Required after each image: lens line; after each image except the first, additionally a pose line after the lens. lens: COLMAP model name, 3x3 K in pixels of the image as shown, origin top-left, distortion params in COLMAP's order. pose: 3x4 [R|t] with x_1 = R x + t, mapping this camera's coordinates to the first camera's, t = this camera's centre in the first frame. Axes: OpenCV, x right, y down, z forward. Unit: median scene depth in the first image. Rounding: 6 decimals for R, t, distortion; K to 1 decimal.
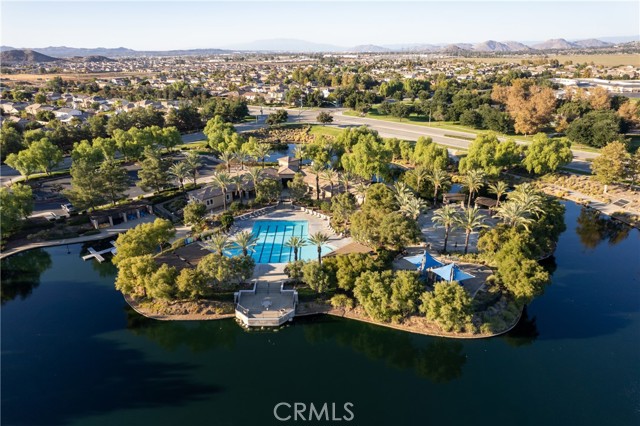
lens RADIAL K [[413.7, 0, 321.7], [0, 413.7, 213.0], [0, 0, 1]] dist [-0.053218, 0.038618]
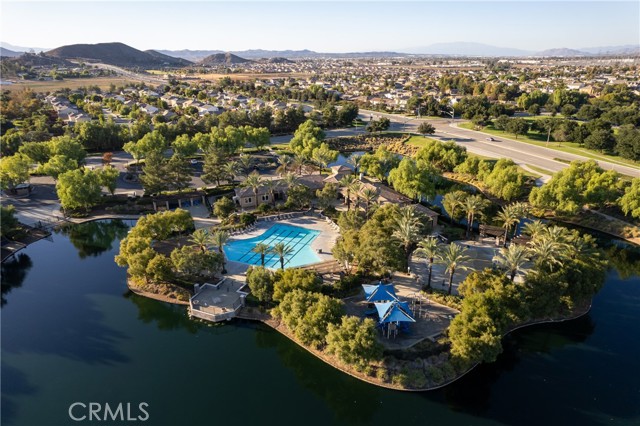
lens RADIAL K [[413.7, 0, 316.6], [0, 413.7, 217.2], [0, 0, 1]] dist [-0.053218, 0.038618]
pose [[0.919793, 0.143145, -0.365363, 0.233881], [-0.142372, 0.989382, 0.029209, -0.031146], [0.365665, 0.025151, 0.930407, 0.044476]]
